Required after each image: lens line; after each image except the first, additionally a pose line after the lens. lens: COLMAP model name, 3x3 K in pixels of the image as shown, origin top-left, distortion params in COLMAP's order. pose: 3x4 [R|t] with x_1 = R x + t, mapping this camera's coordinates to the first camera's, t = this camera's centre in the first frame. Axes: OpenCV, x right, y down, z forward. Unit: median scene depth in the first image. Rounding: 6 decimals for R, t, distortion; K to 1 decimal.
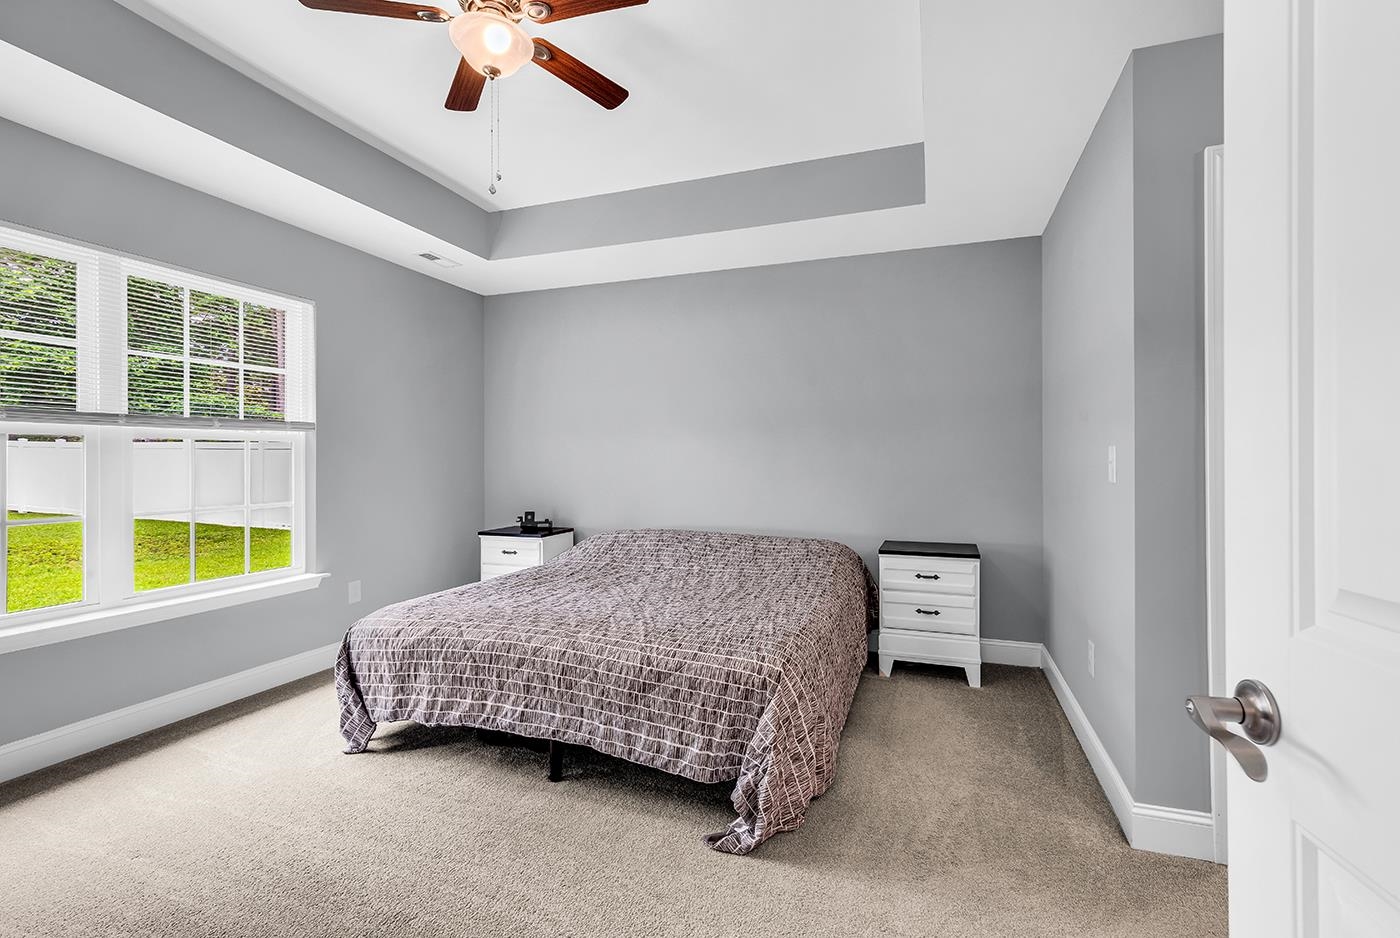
lens RADIAL K [[642.1, 0, 698.8], [0, 642.1, 457.0], [0, 0, 1]] dist [0.003523, -0.000076]
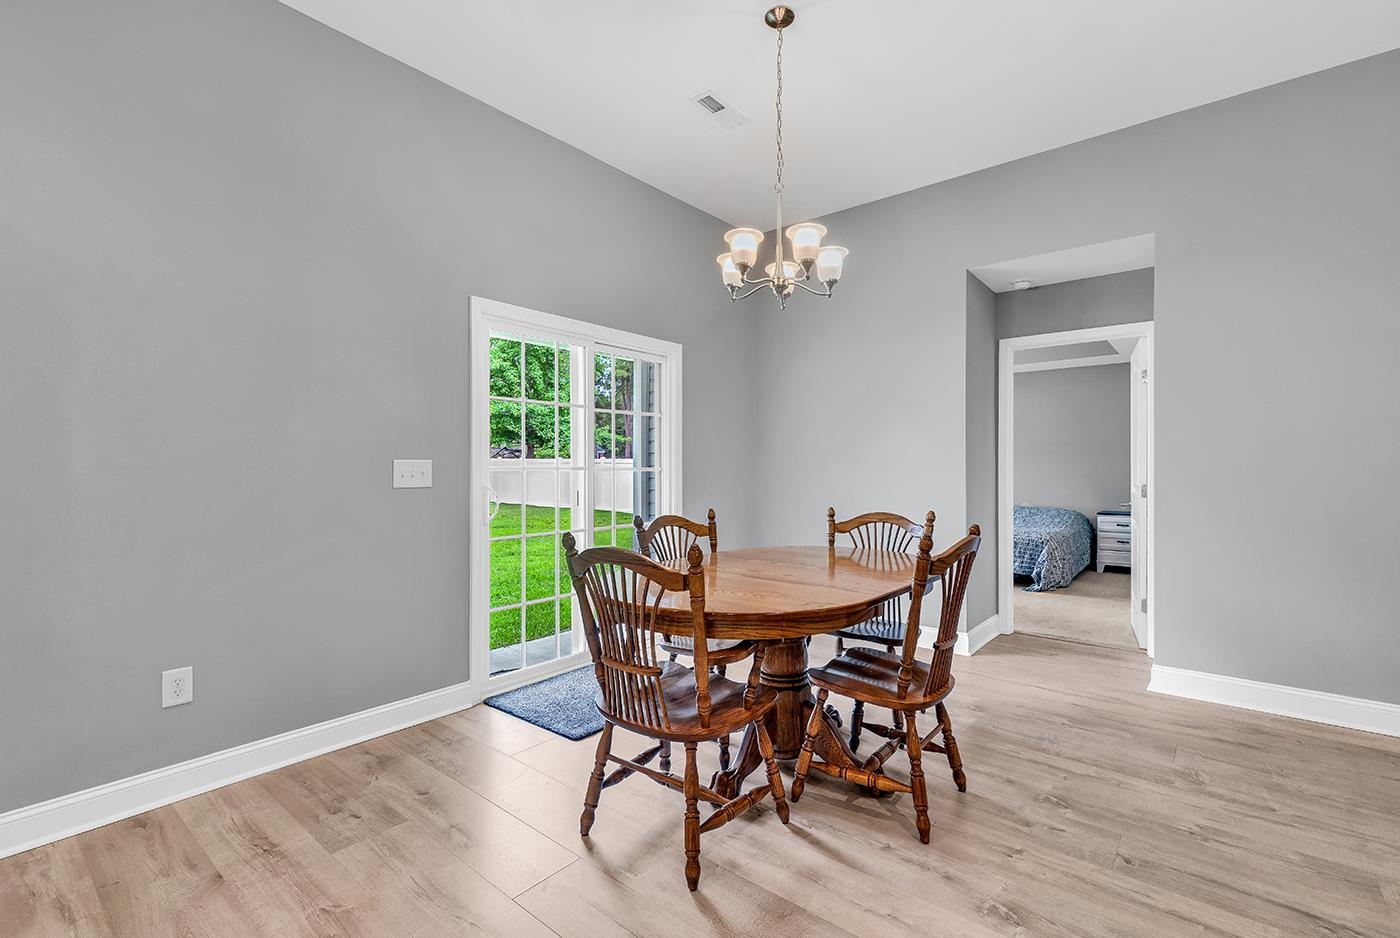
lens RADIAL K [[625.4, 0, 708.0], [0, 625.4, 469.6], [0, 0, 1]] dist [0.002833, -0.000308]
pose [[0.942043, 0.001676, -0.335488, -0.238606], [-0.001895, 0.999998, -0.000327, 0.005442], [0.335487, 0.000944, 0.942044, -1.398752]]
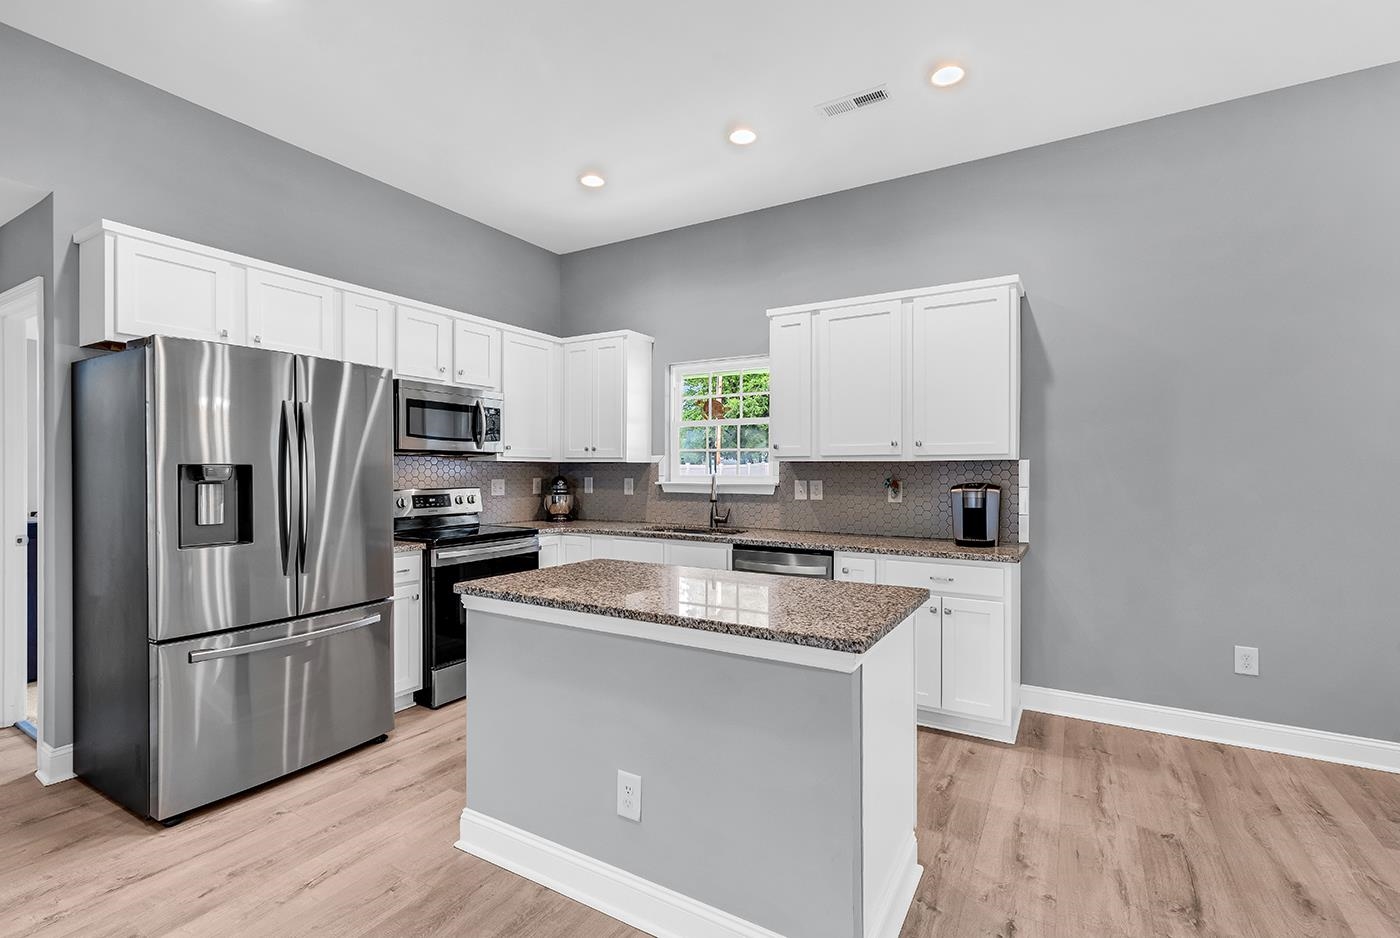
lens RADIAL K [[625.4, 0, 708.0], [0, 625.4, 469.6], [0, 0, 1]] dist [0.002833, -0.000308]
pose [[-0.183784, 0.005188, -0.982953, 0.006153], [-0.001045, 0.999984, 0.005474, -0.031986], [0.982966, 0.002033, -0.183776, -1.540021]]
